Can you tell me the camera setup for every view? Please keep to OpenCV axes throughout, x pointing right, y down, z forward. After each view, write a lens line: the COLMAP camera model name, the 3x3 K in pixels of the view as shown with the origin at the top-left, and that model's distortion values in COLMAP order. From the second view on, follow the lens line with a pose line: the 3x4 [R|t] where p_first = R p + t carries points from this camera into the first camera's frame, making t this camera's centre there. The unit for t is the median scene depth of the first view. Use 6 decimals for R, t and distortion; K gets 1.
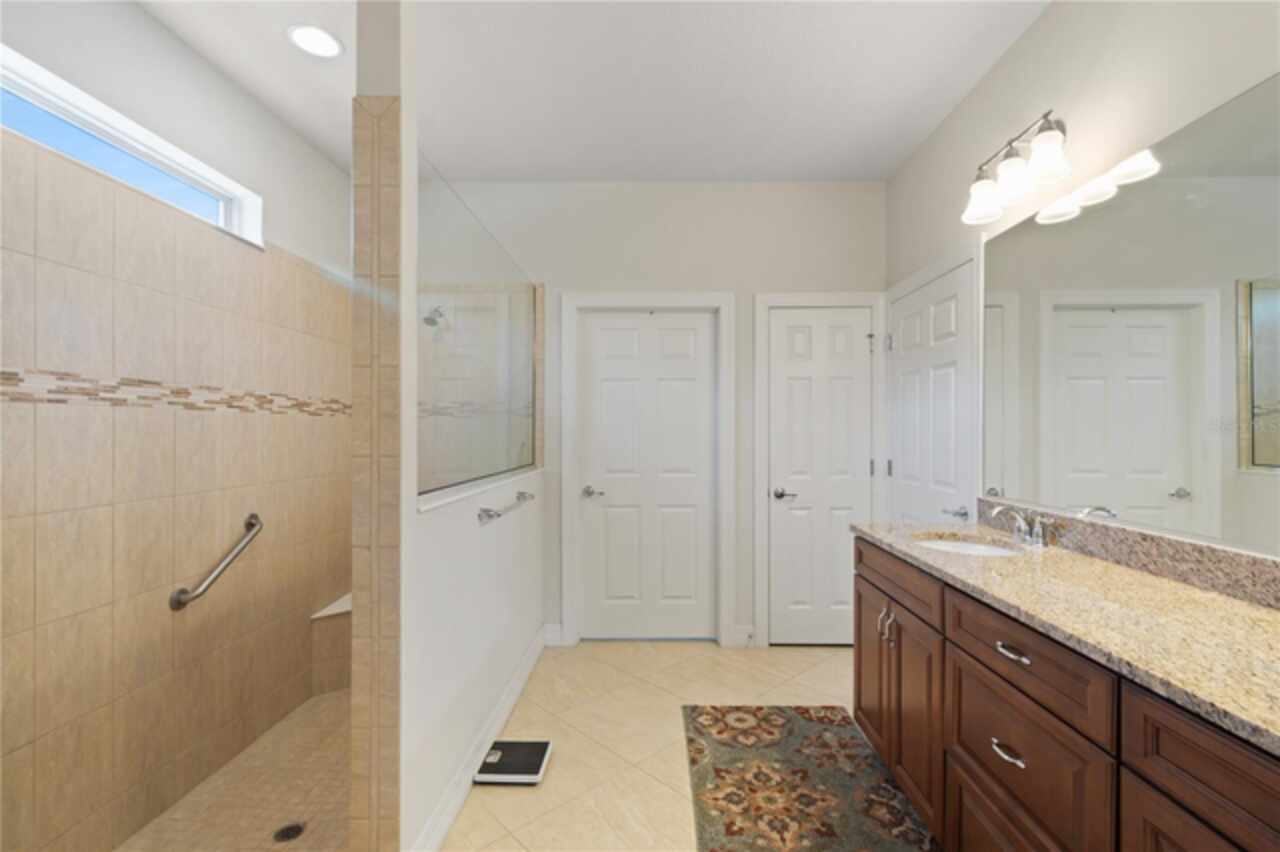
lens RADIAL K [[586.6, 0, 642.9], [0, 586.6, 432.7], [0, 0, 1]] dist [0.009823, -0.001054]
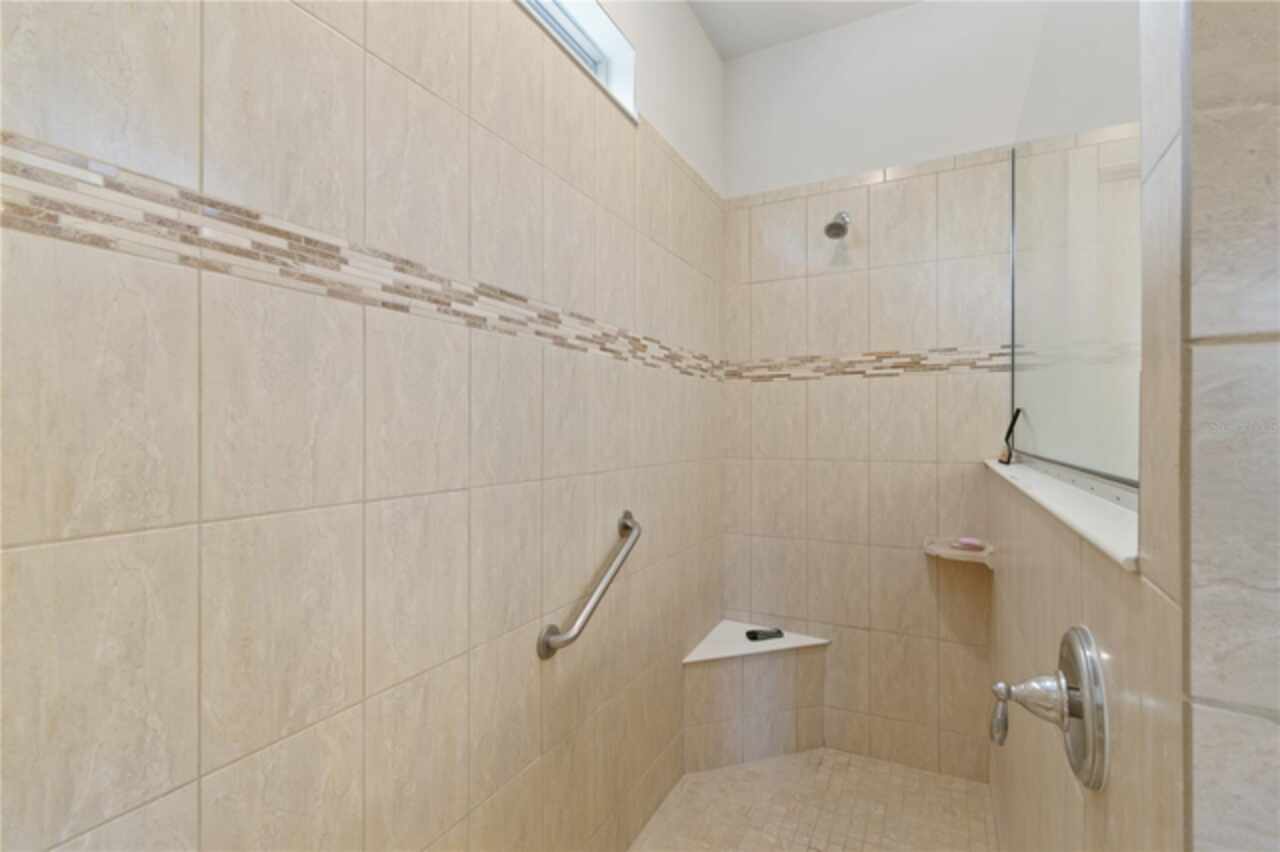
lens RADIAL K [[586.6, 0, 640.5], [0, 586.6, 430.2], [0, 0, 1]] dist [0.009823, -0.001054]
pose [[0.904476, -0.002520, -0.426517, -0.414747], [0.000775, 0.999991, -0.004265, 0.055035], [0.426524, 0.003527, 0.904470, 0.457672]]
